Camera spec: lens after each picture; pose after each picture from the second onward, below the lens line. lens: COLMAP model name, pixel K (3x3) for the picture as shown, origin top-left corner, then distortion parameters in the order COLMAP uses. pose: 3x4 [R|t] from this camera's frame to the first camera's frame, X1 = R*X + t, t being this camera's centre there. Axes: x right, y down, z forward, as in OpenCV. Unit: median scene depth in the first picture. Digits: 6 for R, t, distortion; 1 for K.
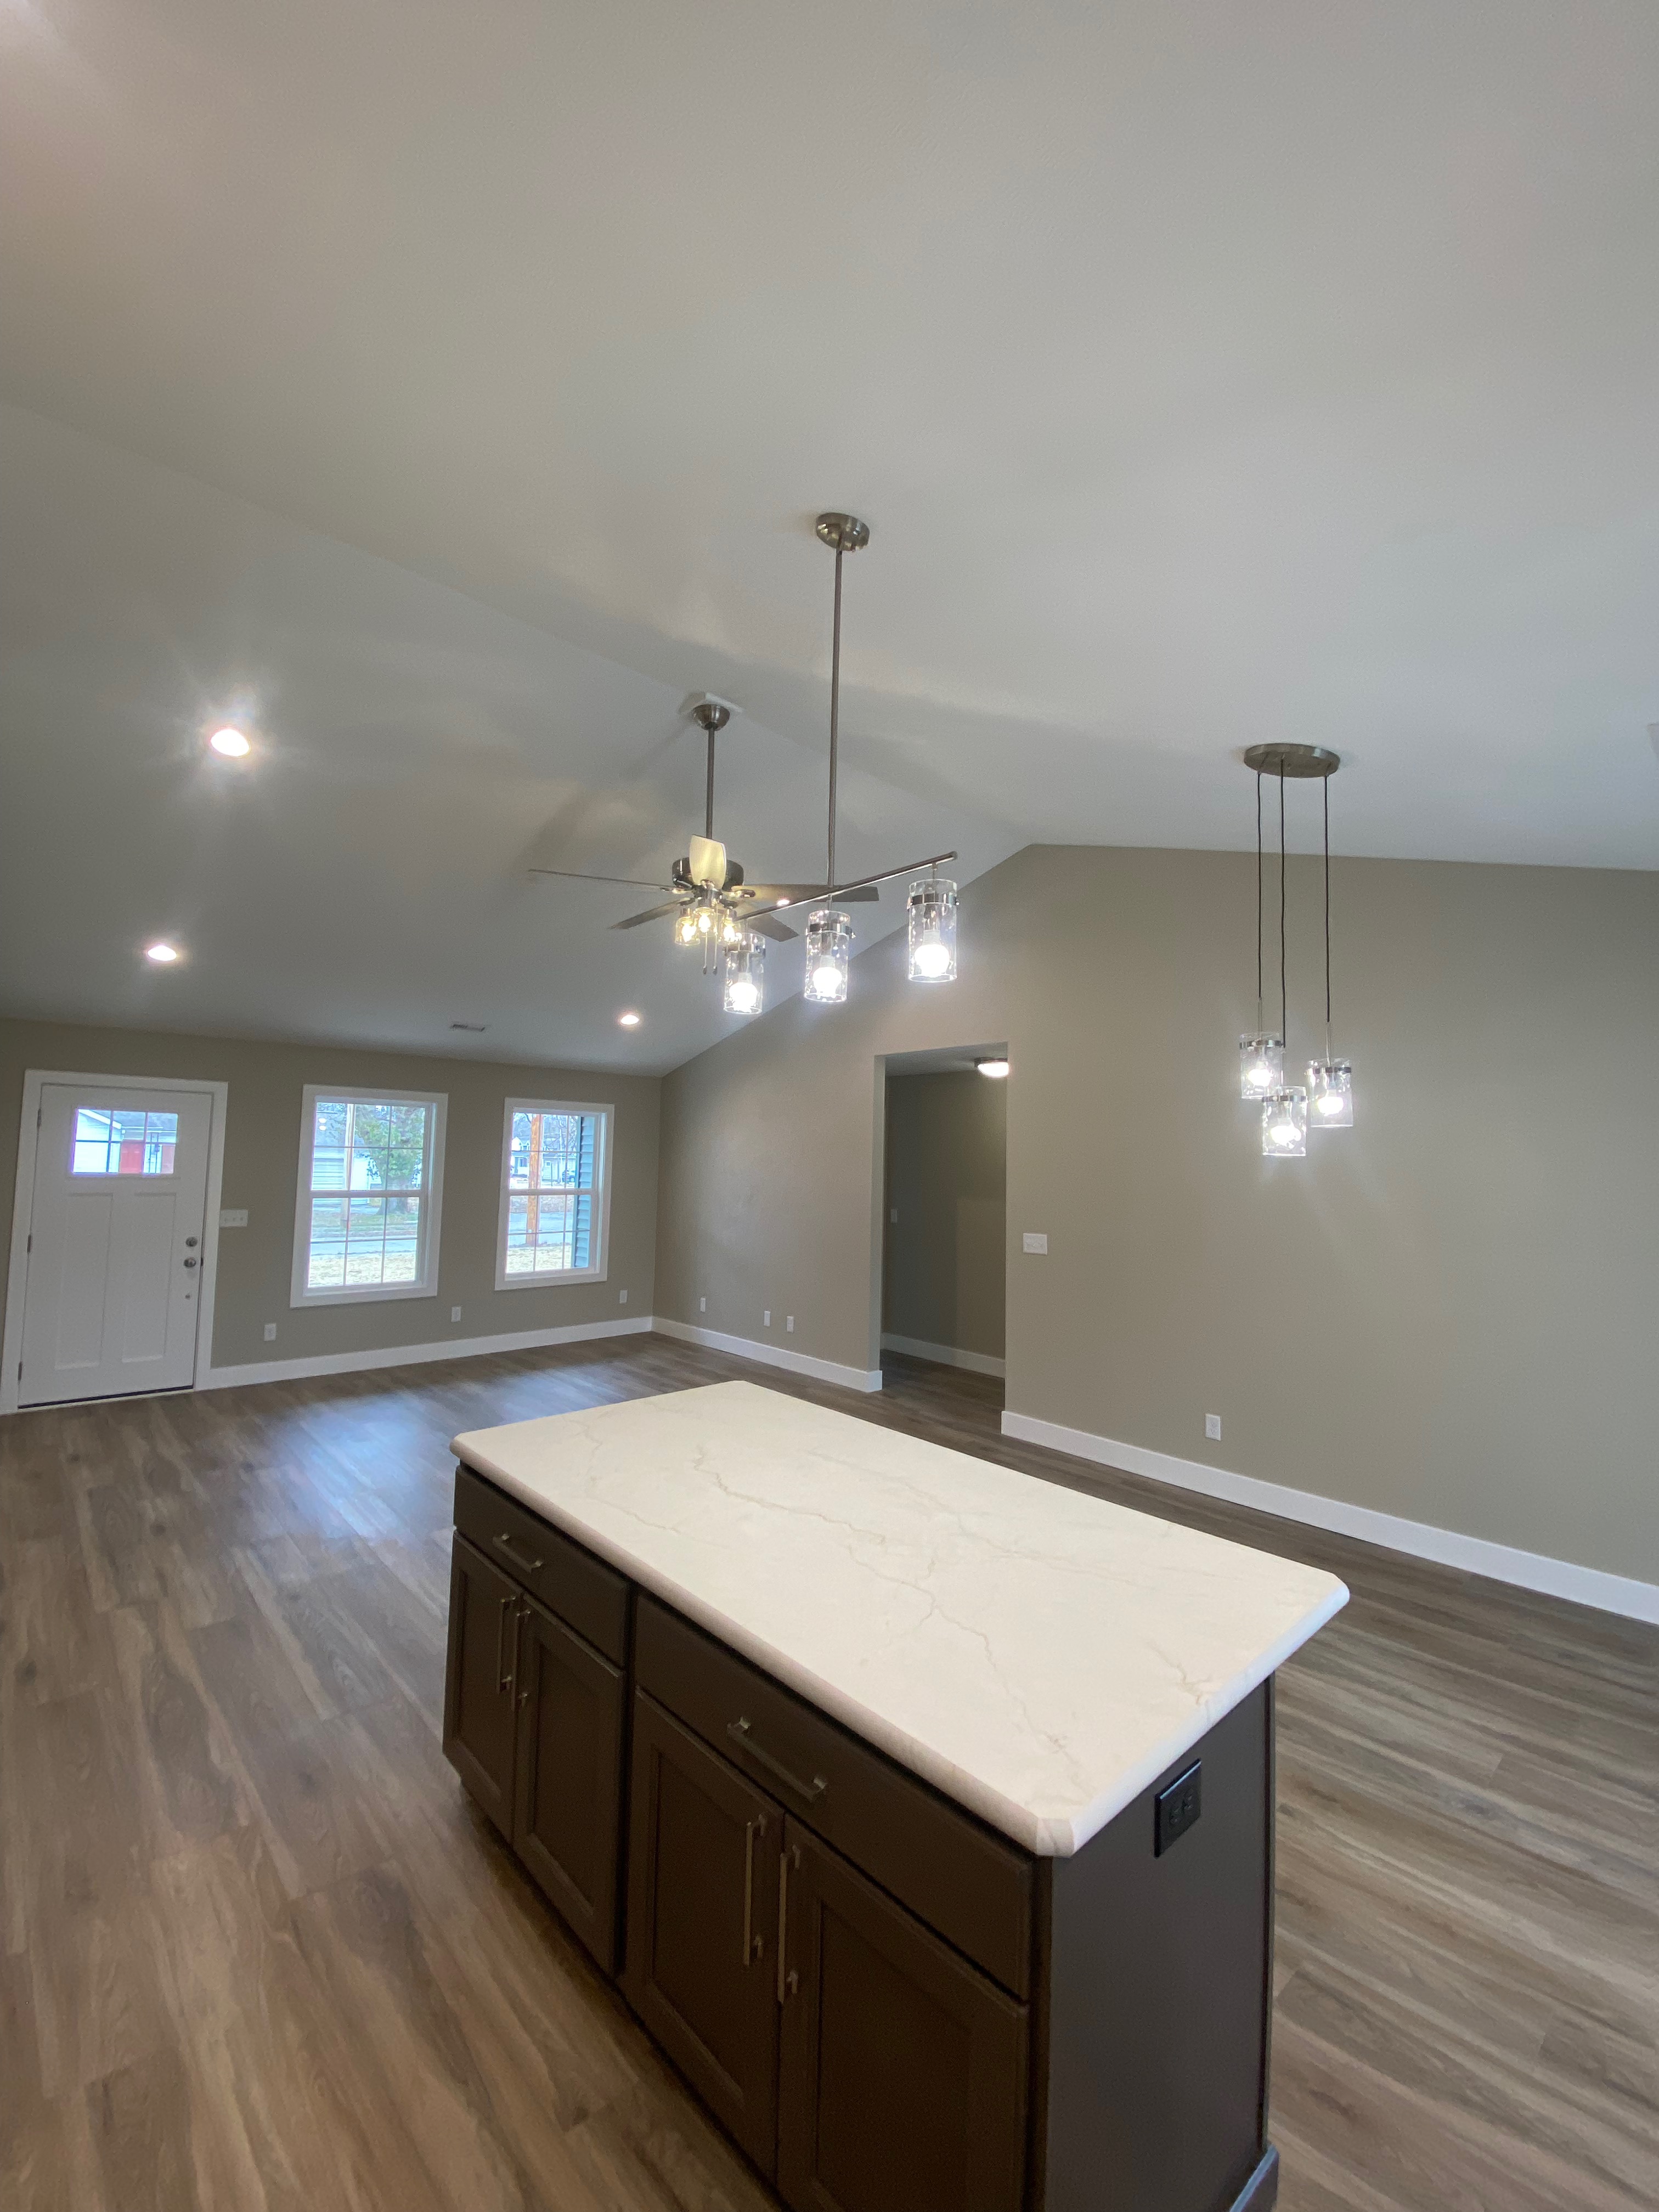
lens RADIAL K [[878.8, 0, 825.7], [0, 878.8, 1104.6], [0, 0, 1]] dist [0.018183, -0.022111]
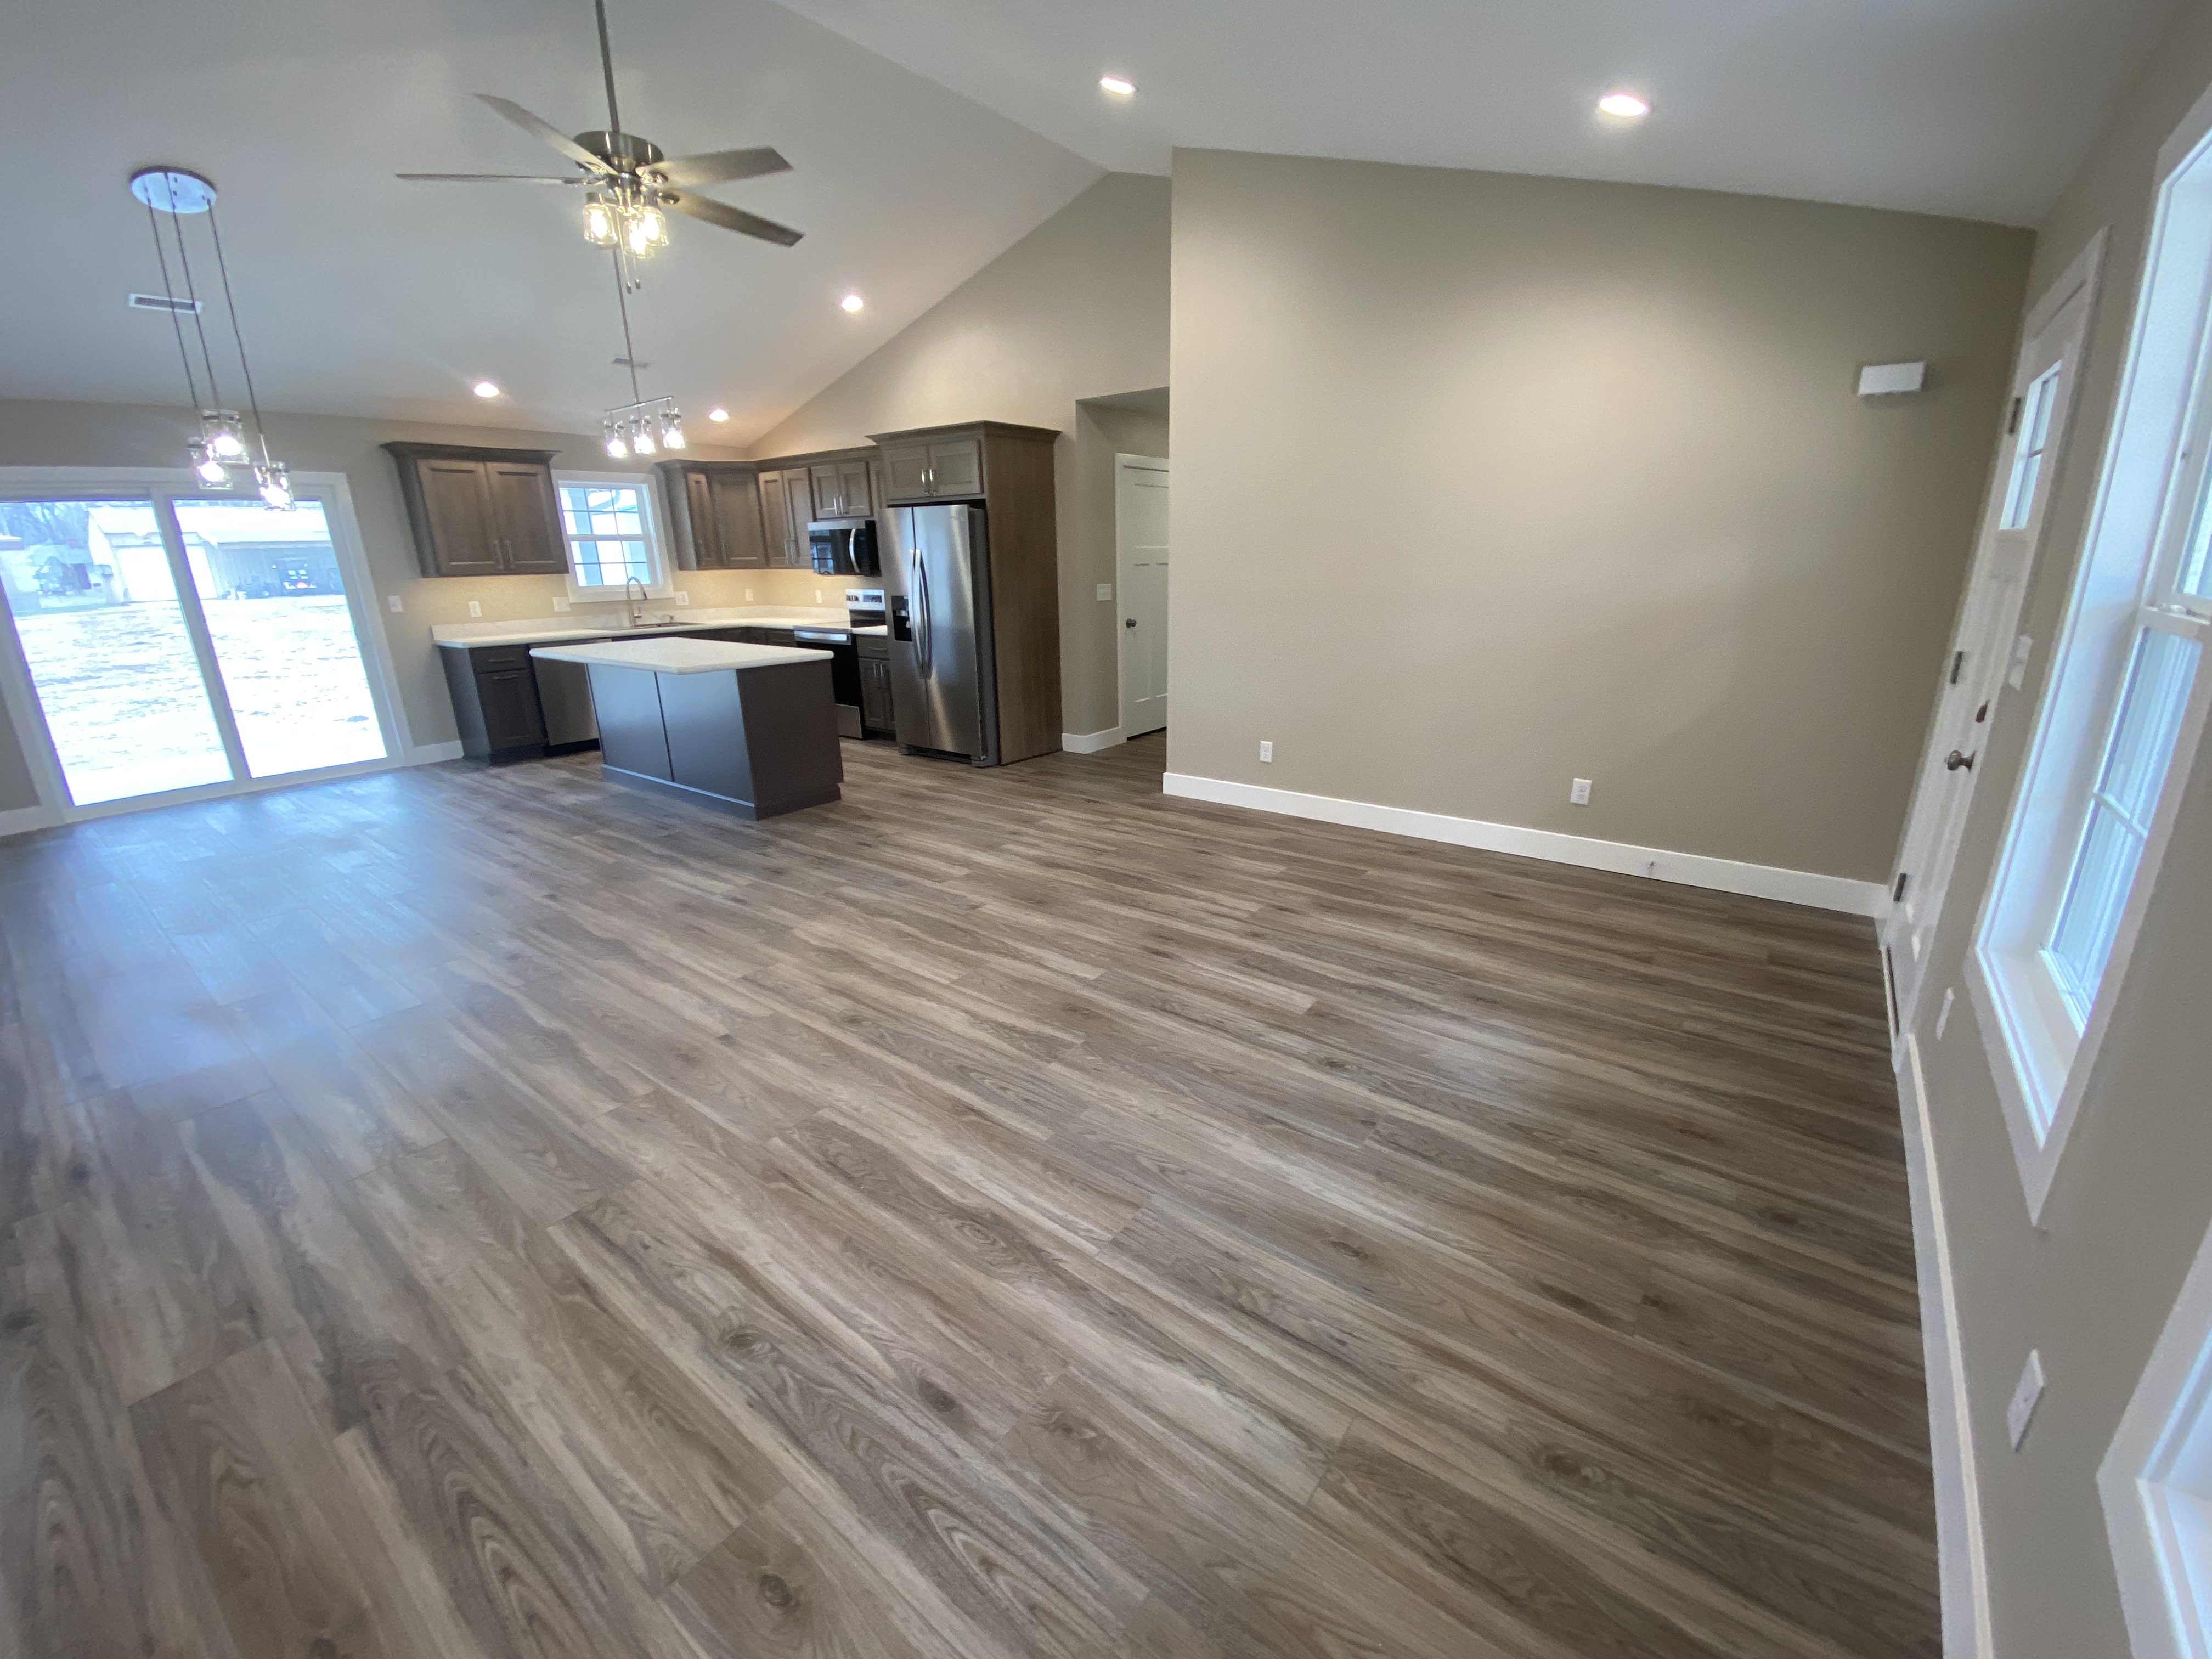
lens RADIAL K [[878.8, 0, 1109.0], [0, 878.8, 825.5], [0, 0, 1]] dist [0.018183, -0.022111]
pose [[-0.984411, 0.043252, -0.170483, -0.271359], [0.004793, 0.975529, 0.219820, 0.118699], [0.175819, 0.215576, -0.960528, 1.297345]]
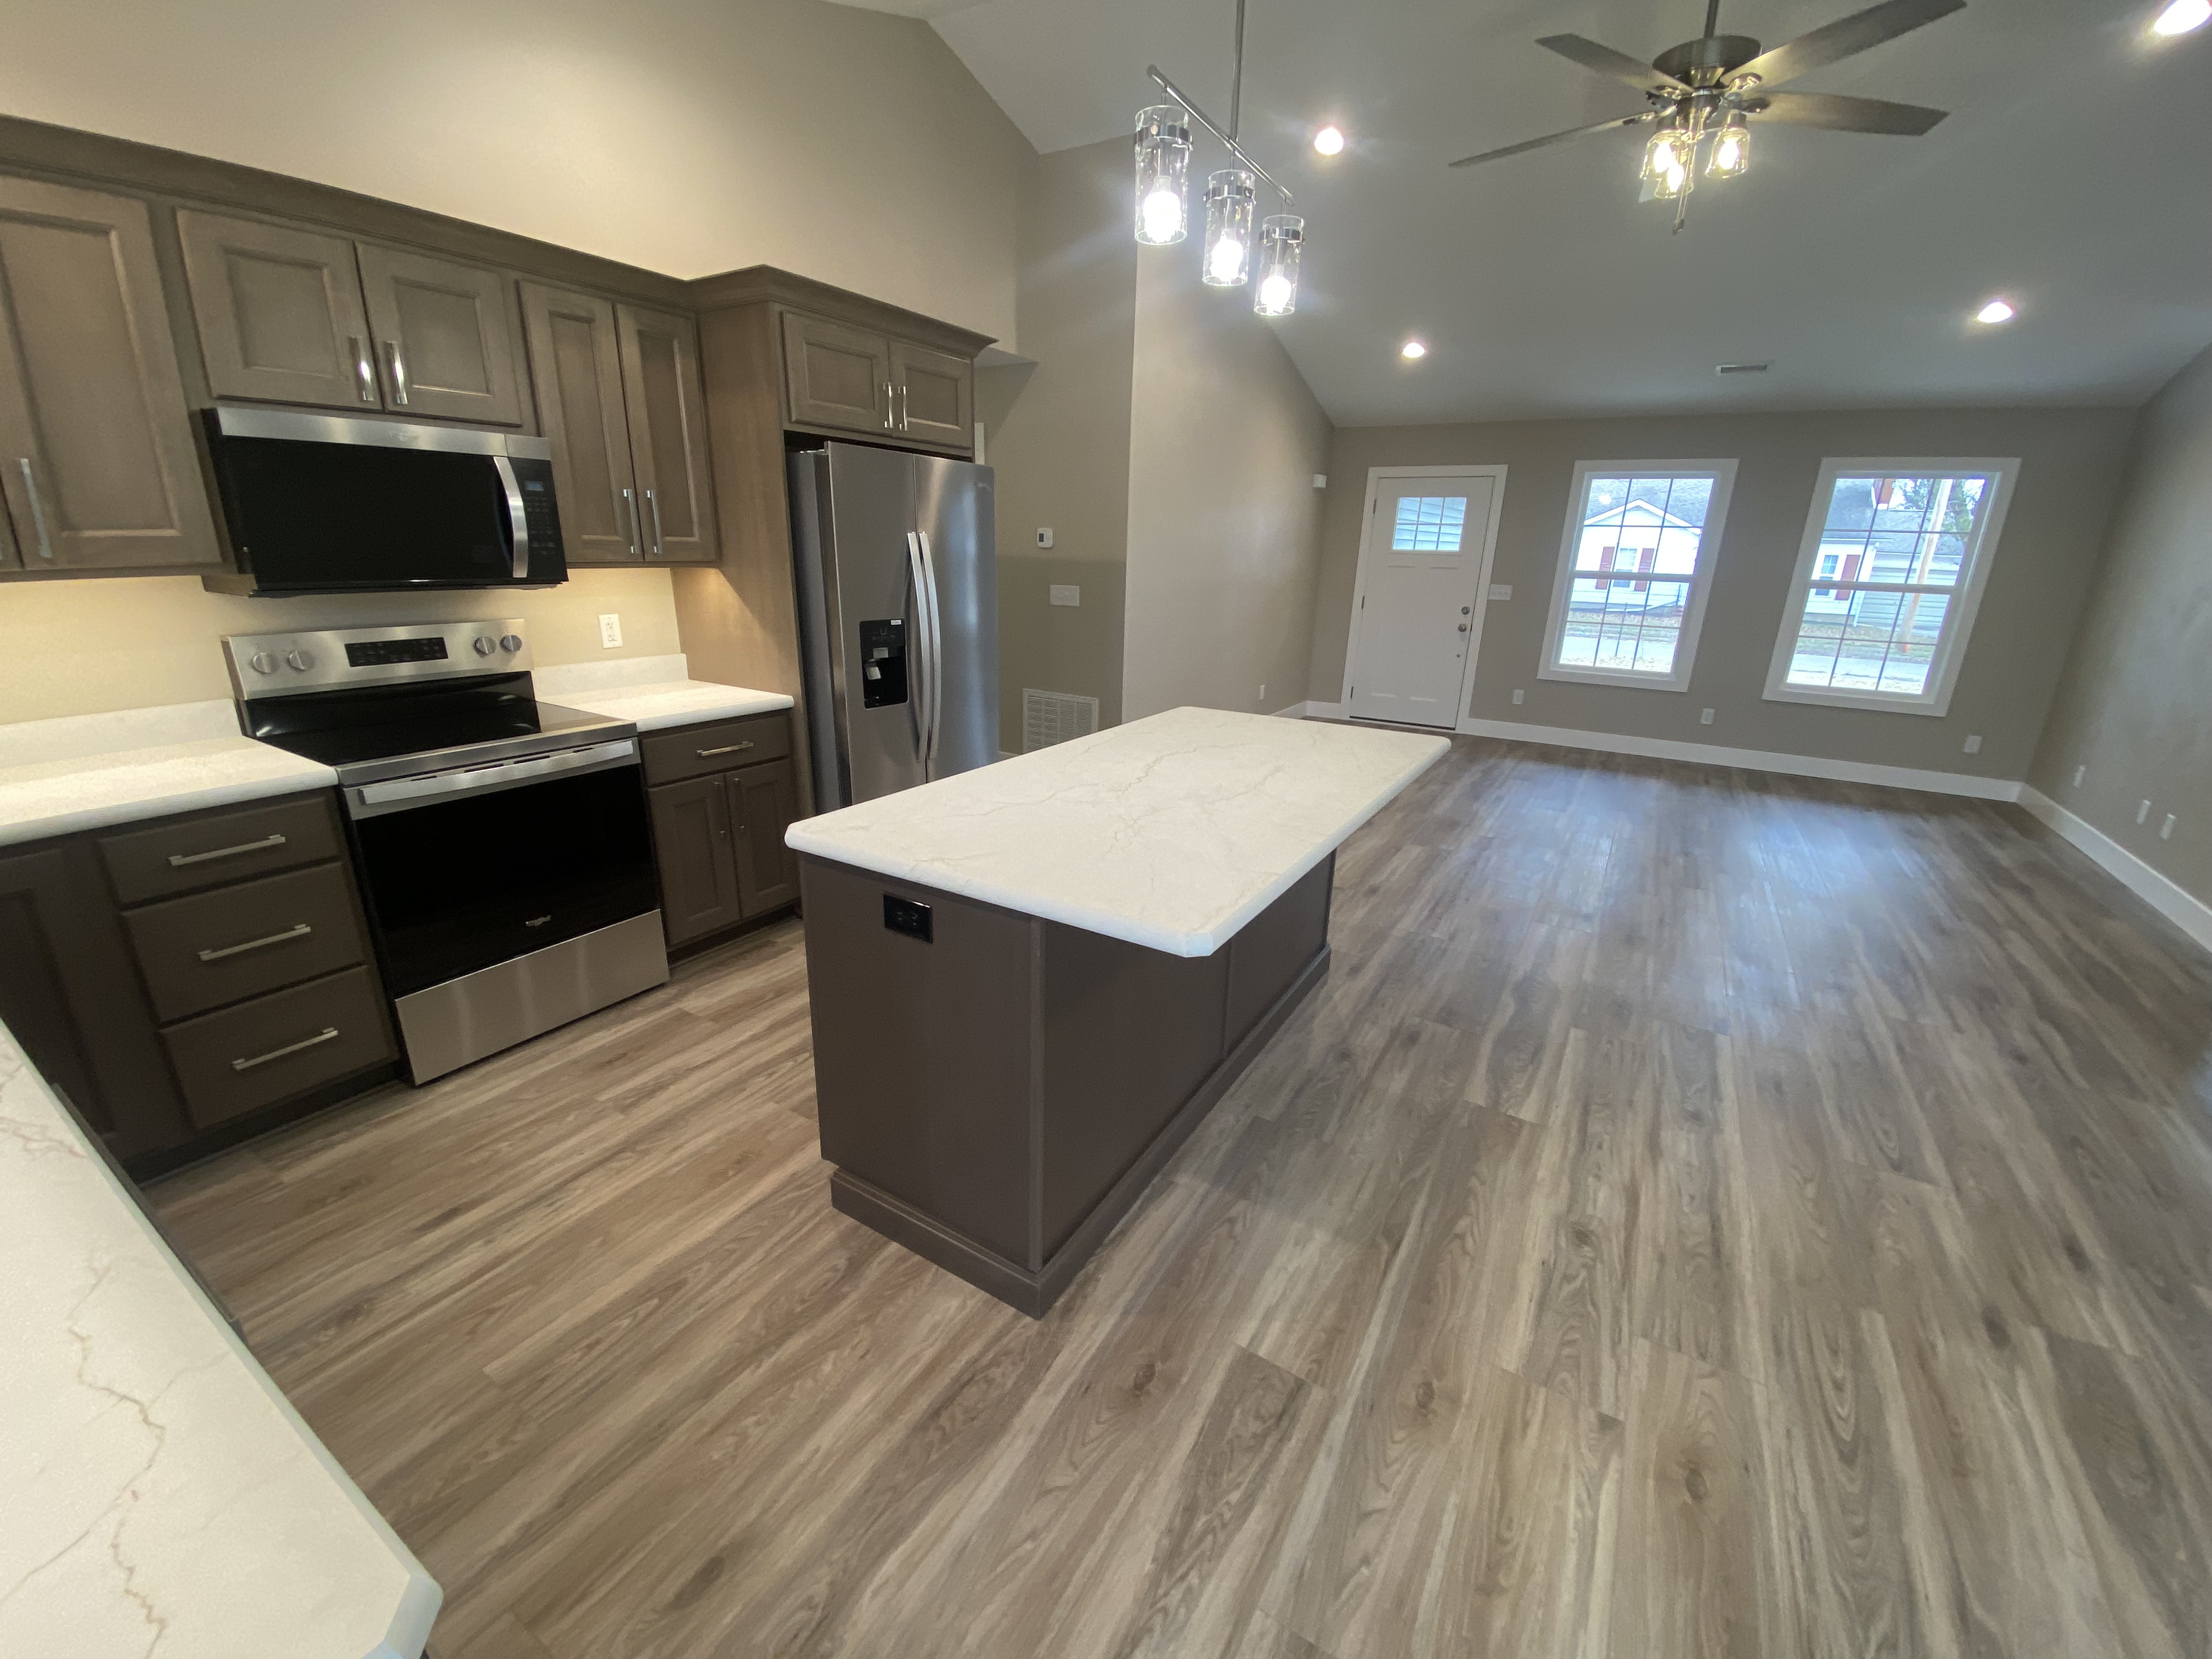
lens RADIAL K [[878.2, 0, 1087.7], [0, 878.2, 840.3], [0, 0, 1]] dist [-0.010626, -0.010724]
pose [[0.258261, 0.294314, -0.920153, 0.339656], [0.051382, 0.946932, 0.317301, 0.047529], [0.964708, -0.129225, 0.229433, 0.189035]]
